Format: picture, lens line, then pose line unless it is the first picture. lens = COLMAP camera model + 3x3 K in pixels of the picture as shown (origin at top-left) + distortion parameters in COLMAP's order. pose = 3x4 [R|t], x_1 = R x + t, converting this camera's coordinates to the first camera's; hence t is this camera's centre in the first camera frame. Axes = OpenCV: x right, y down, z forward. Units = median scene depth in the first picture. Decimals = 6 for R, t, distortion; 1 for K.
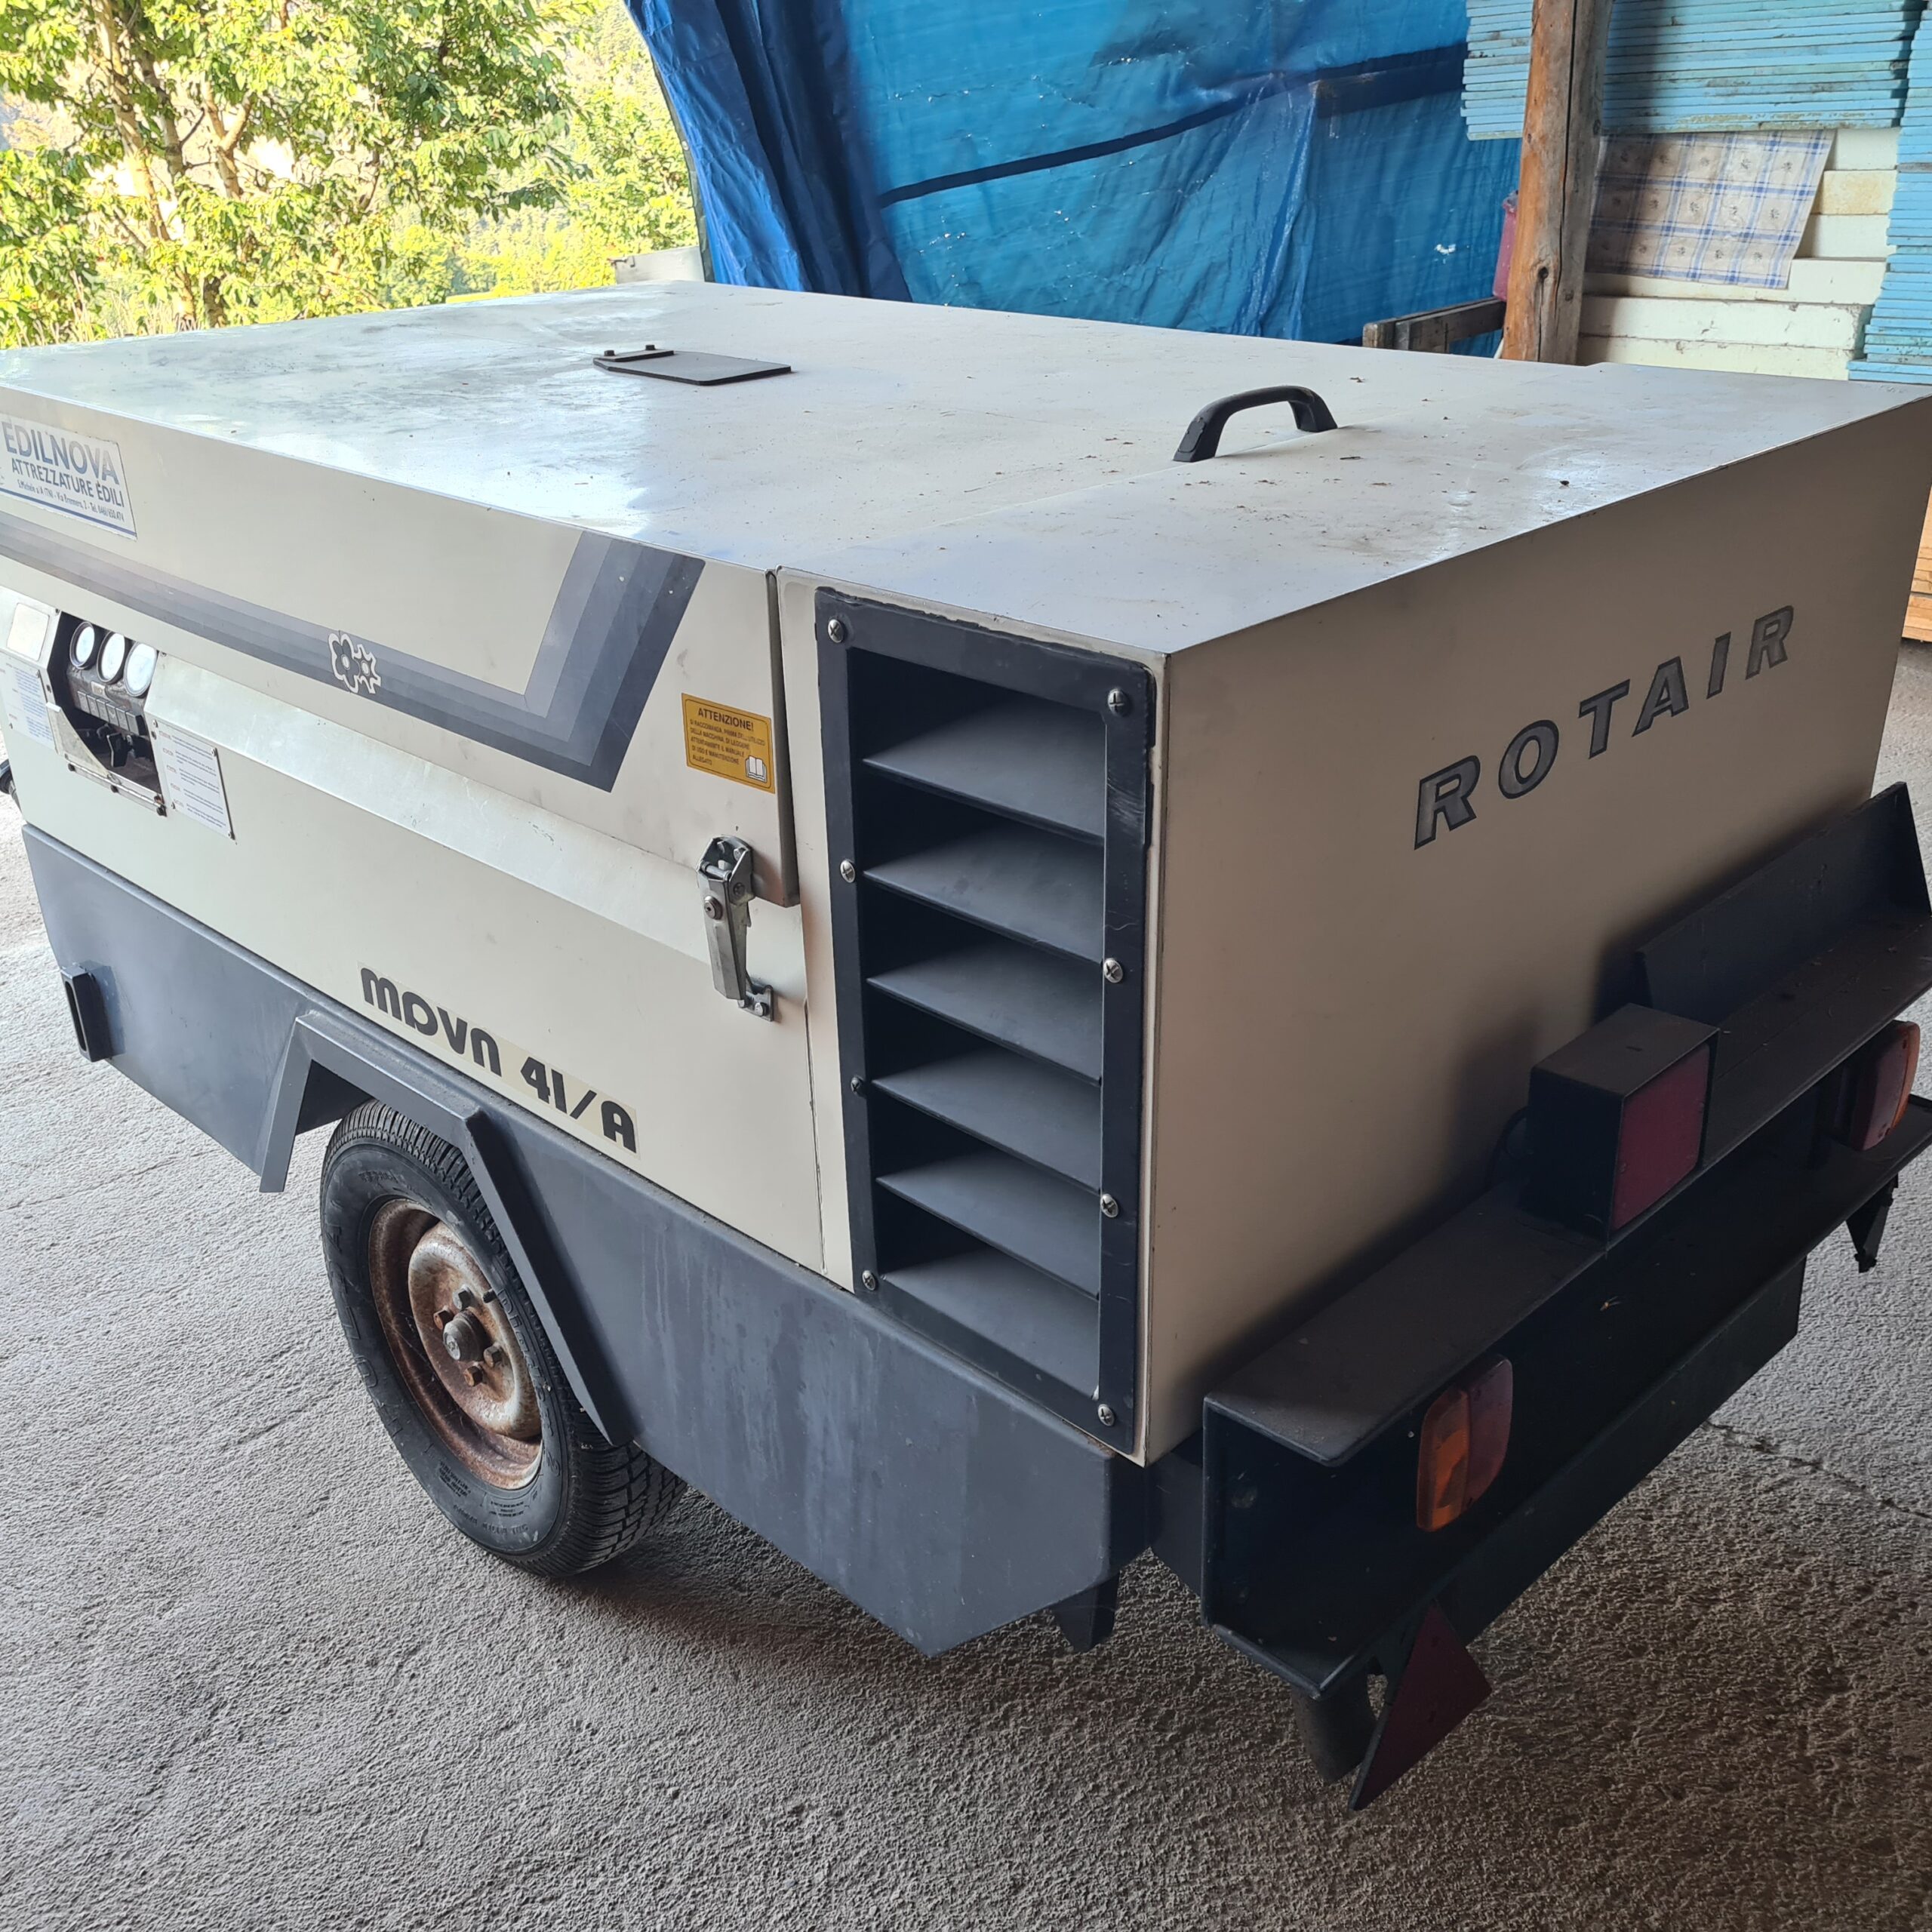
lens RADIAL K [[1956.0, 0, 964.6], [0, 1956.0, 968.3], [0, 0, 1]] dist [0.022206, 0.000000]
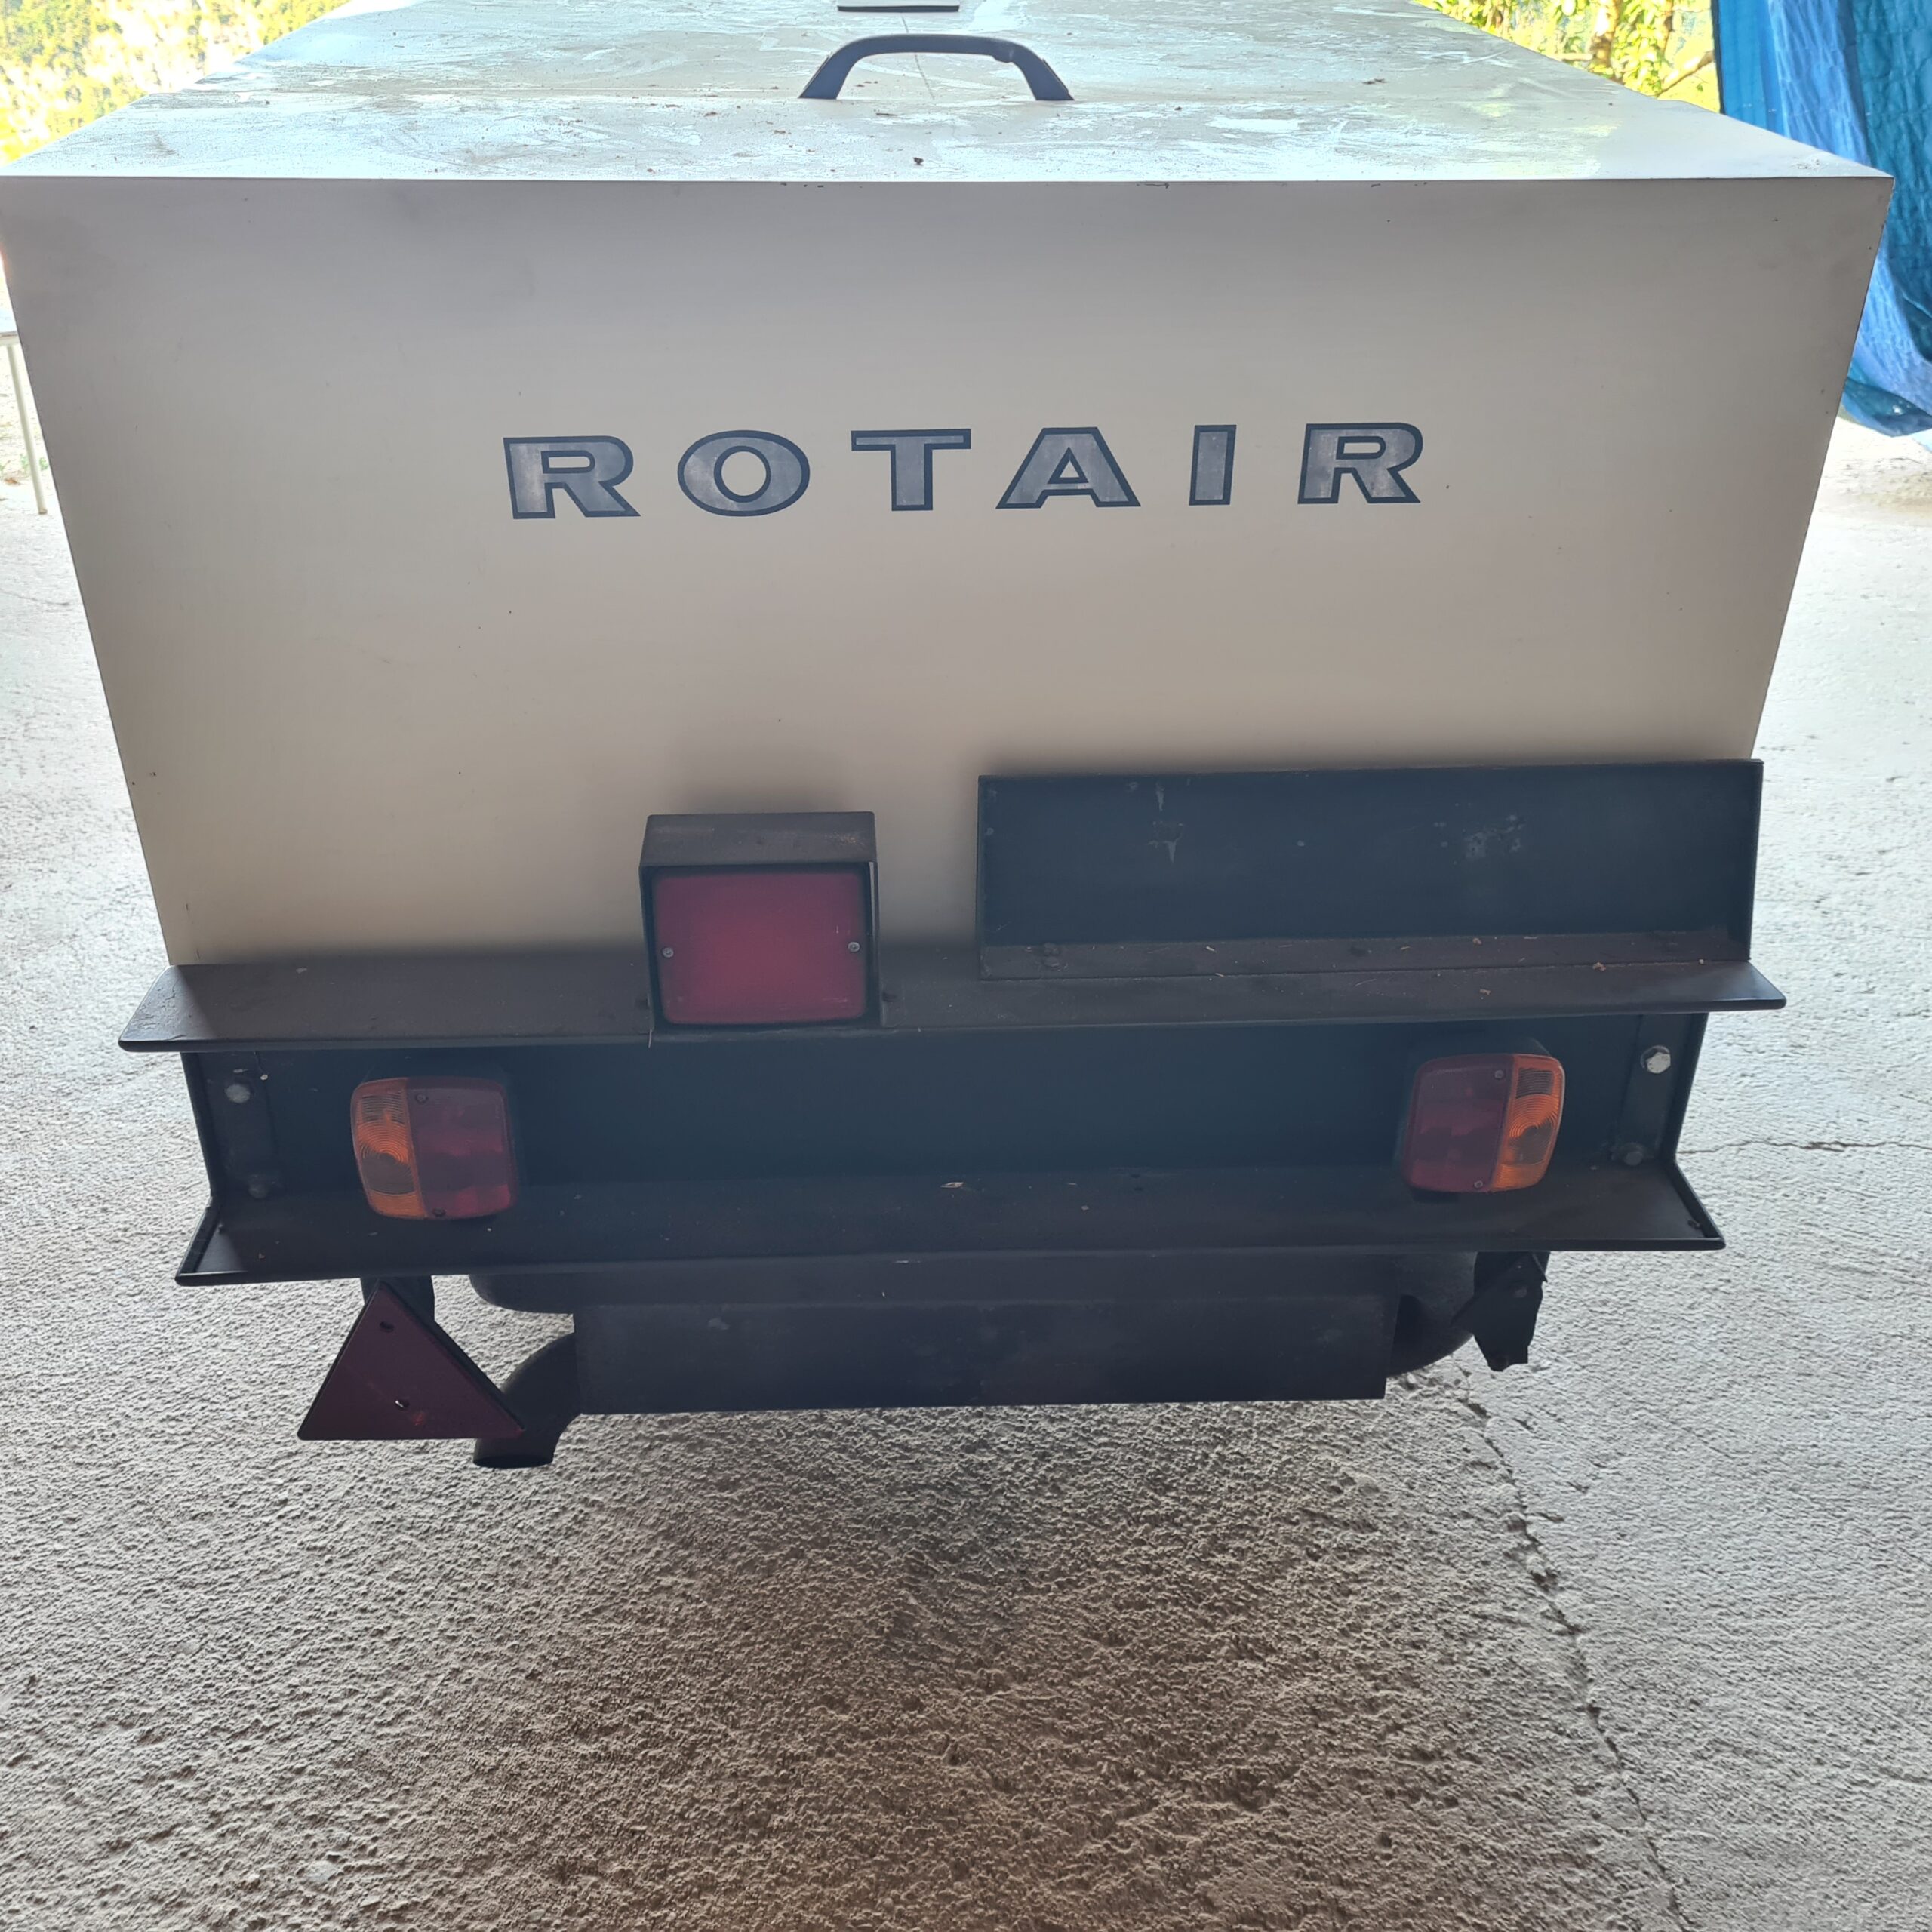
lens RADIAL K [[1956.0, 0, 965.6], [0, 1956.0, 963.5], [0, 0, 1]] dist [0.022206, 0.000000]
pose [[0.746112, 0.370513, -0.553206, 0.833099], [-0.309194, 0.928650, 0.204958, -0.103671], [0.589674, 0.018126, 0.807438, 0.338639]]
